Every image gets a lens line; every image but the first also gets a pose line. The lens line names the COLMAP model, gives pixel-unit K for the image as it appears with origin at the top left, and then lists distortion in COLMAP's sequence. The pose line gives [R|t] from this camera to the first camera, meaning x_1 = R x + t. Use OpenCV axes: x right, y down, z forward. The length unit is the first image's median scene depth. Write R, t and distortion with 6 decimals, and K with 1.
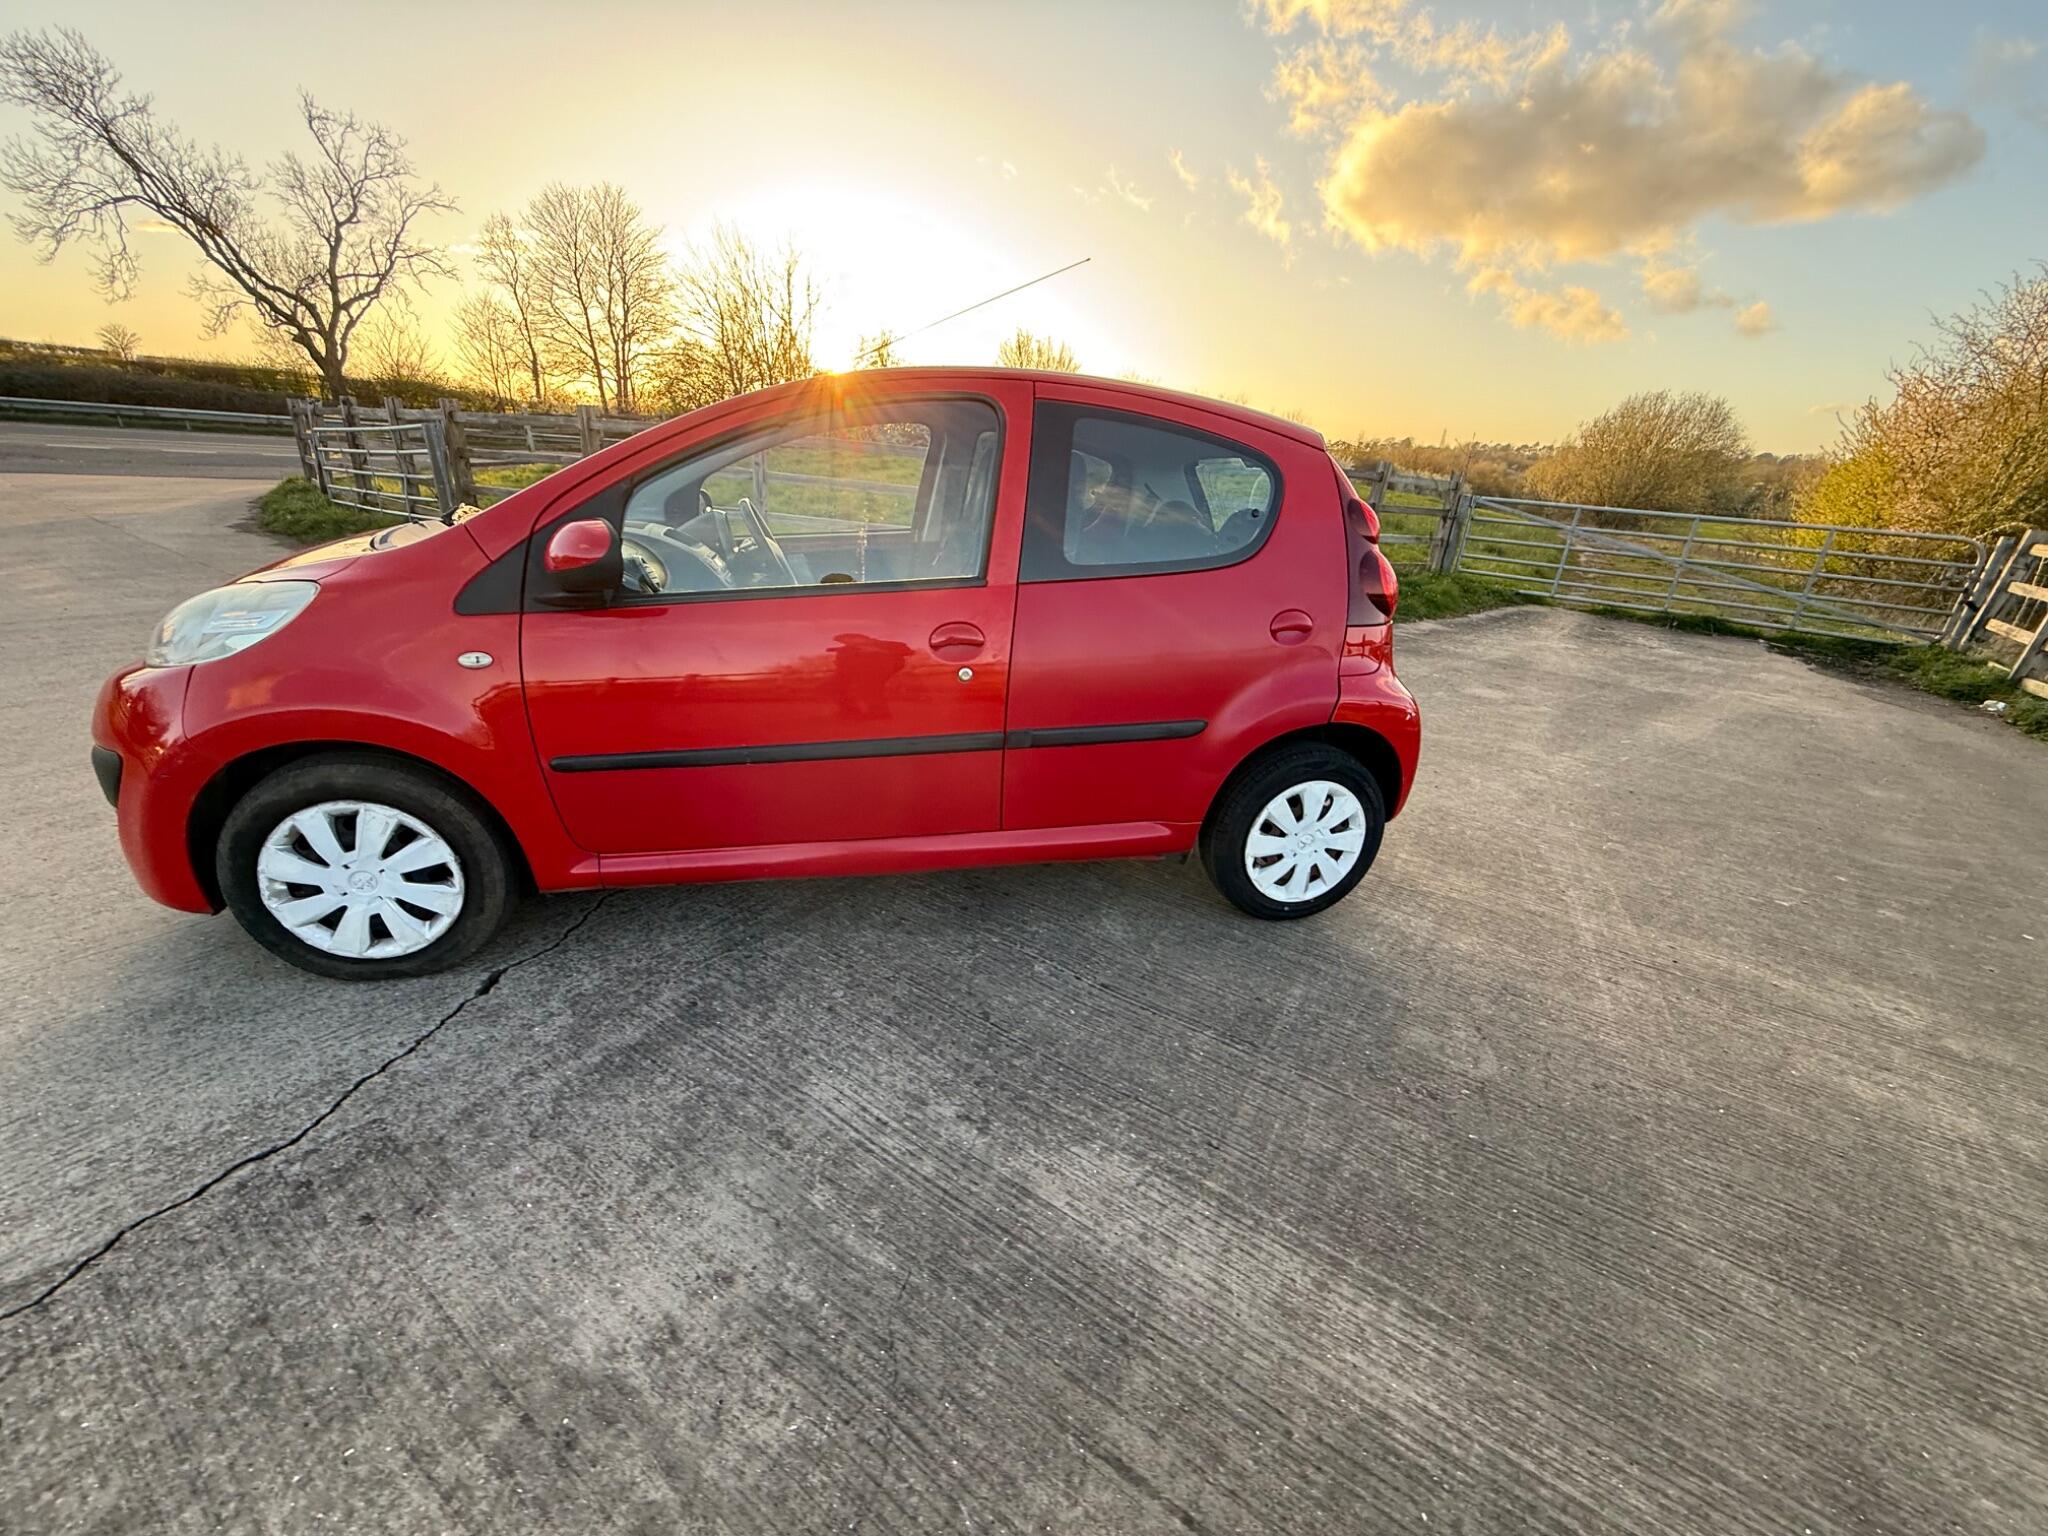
lens RADIAL K [[815.5, 0, 1017.5], [0, 815.5, 772.7], [0, 0, 1]] dist [-0.001456, -0.000019]
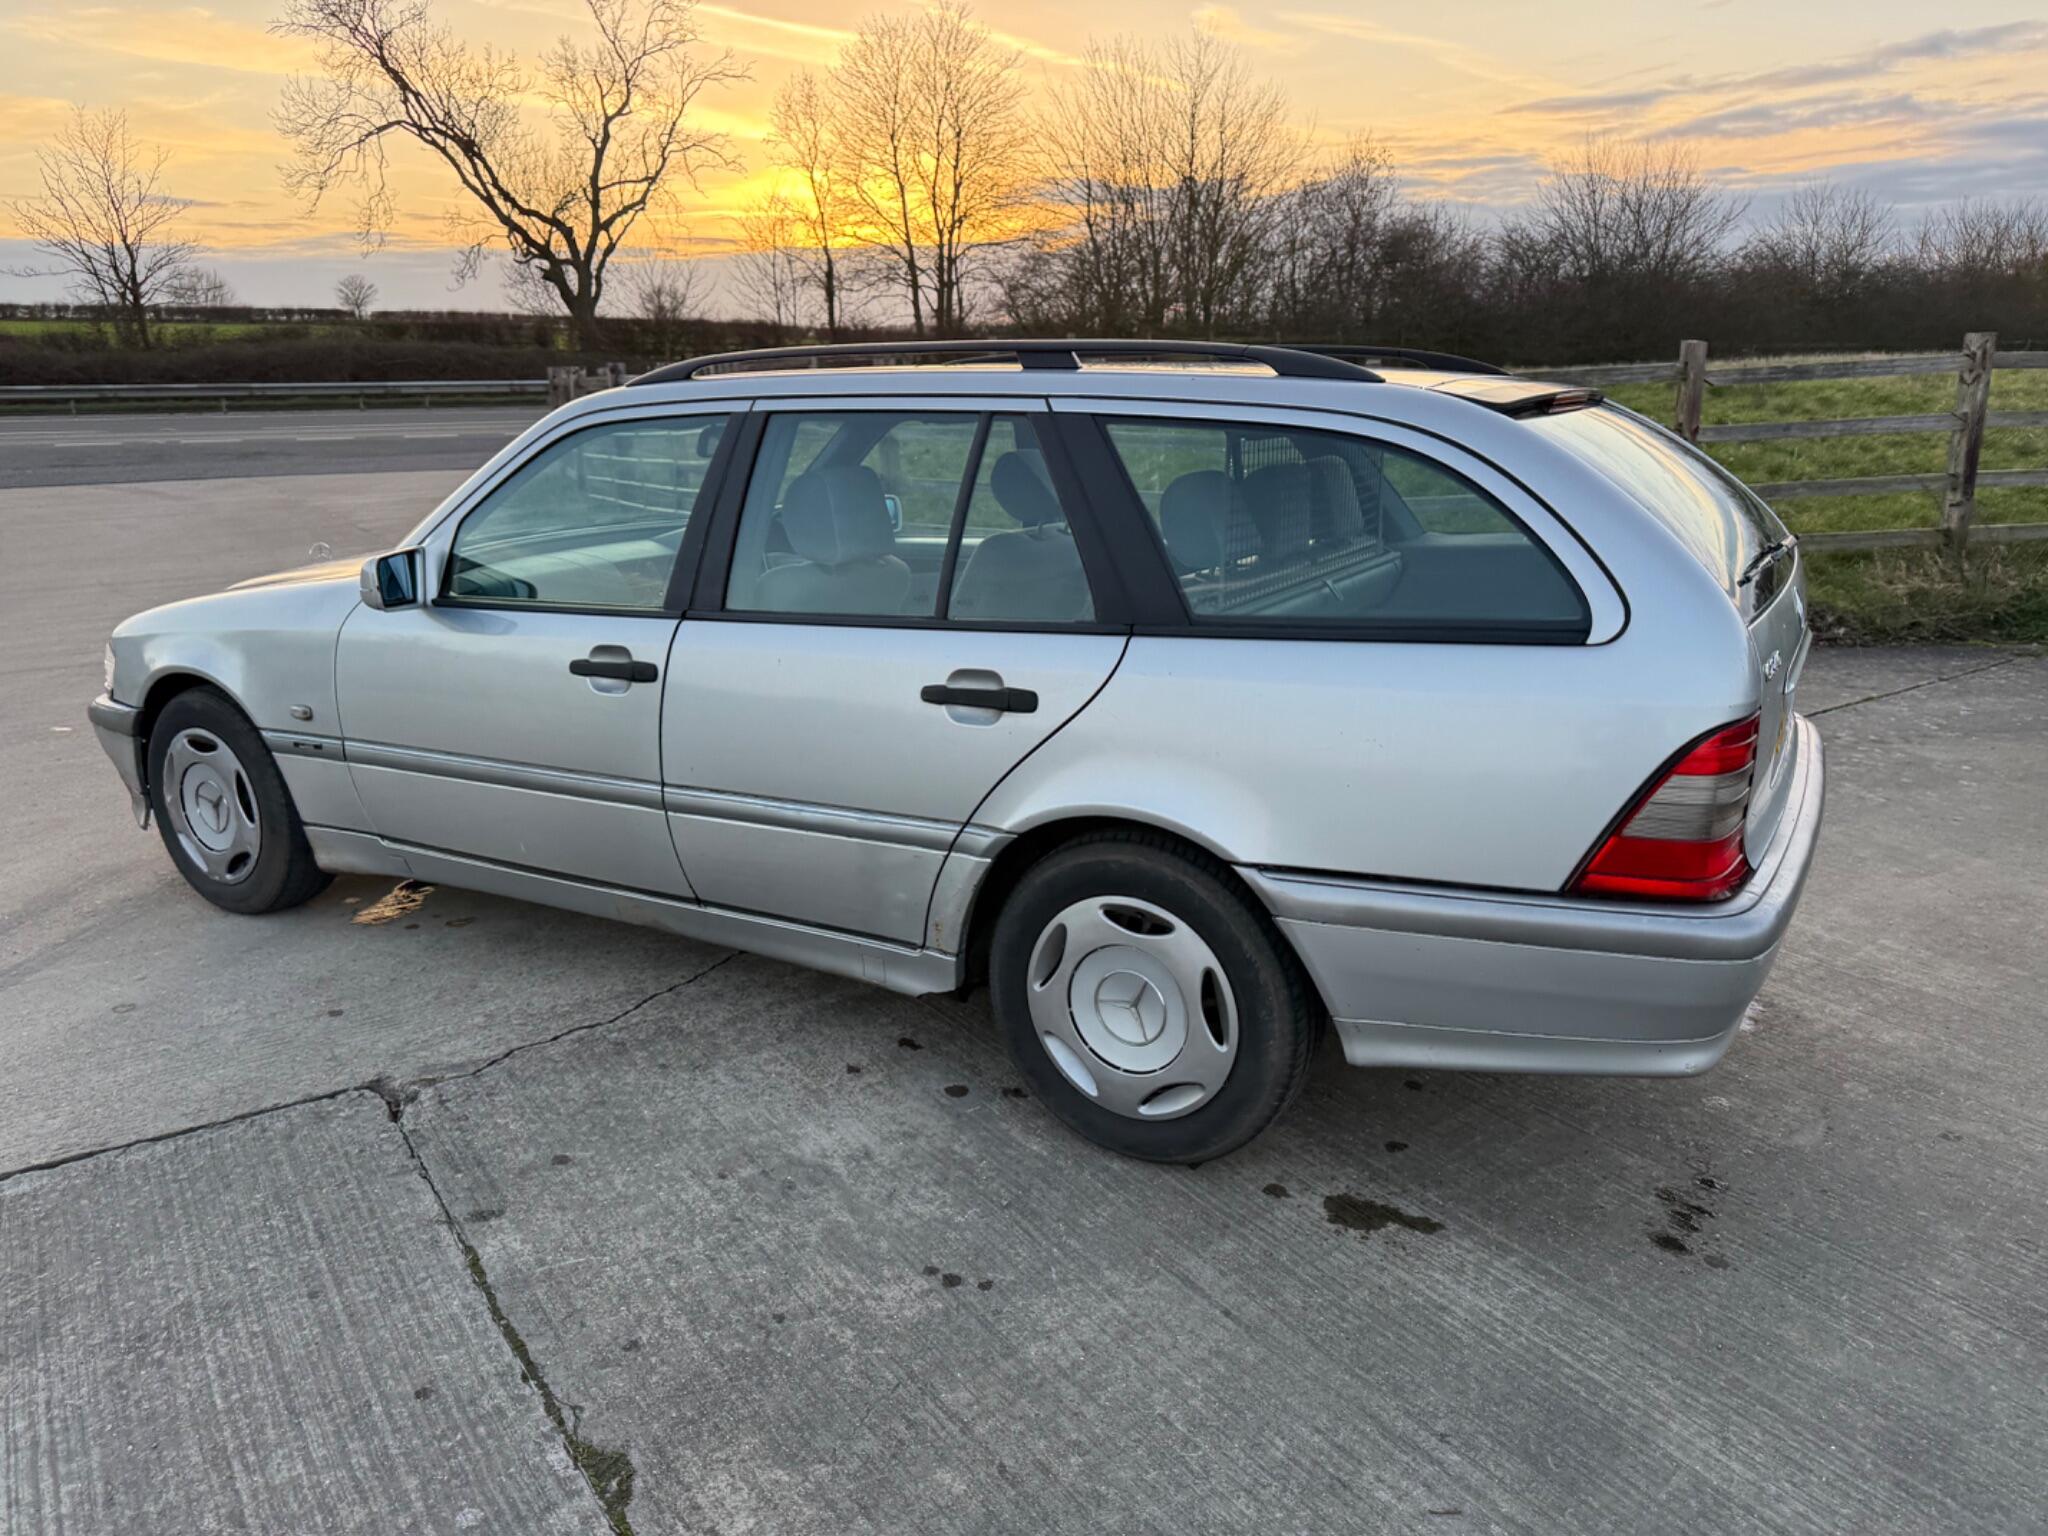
lens RADIAL K [[1455.2, 0, 1029.2], [0, 1455.2, 782.2], [0, 0, 1]] dist [0.024853, -0.029617]
pose [[0.931116, 0.026888, -0.363731, 0.316399], [-0.060784, 0.994772, -0.082066, 0.145081], [0.359623, 0.098522, 0.927882, -0.543791]]
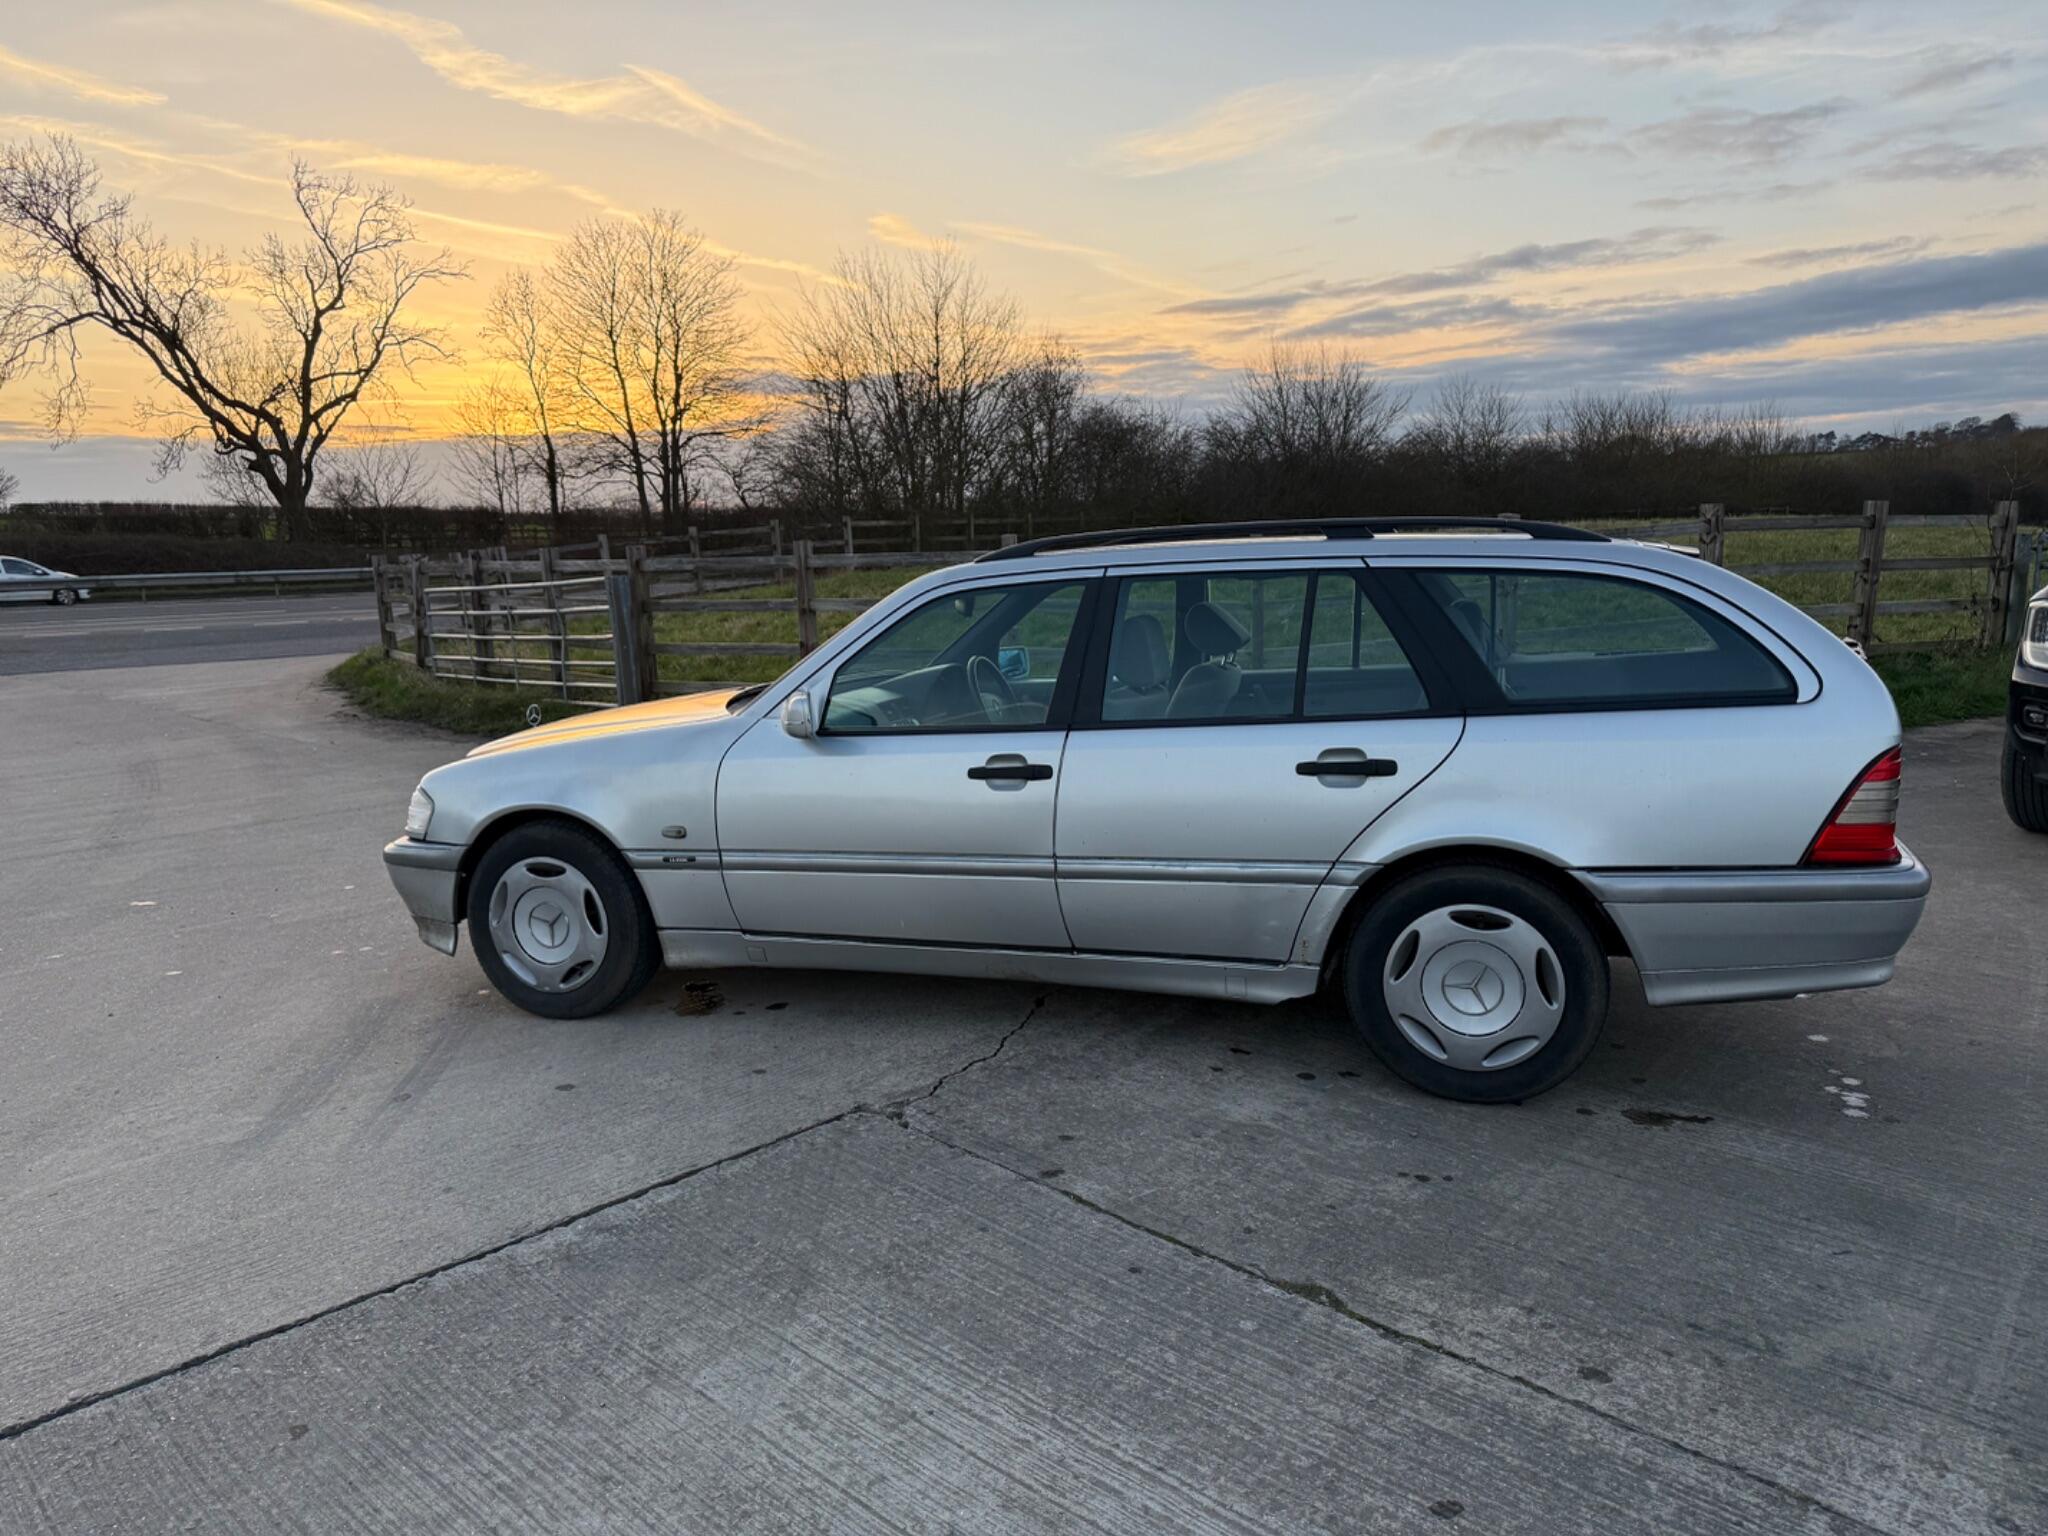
lens RADIAL K [[1455.2, 0, 1006.4], [0, 1455.2, 782.9], [0, 0, 1]] dist [0.024853, -0.029617]
pose [[0.980604, -0.062489, -0.185773, -0.198634], [0.024460, 0.979421, -0.200339, 0.308282], [0.194469, 0.191909, 0.961953, -1.088957]]
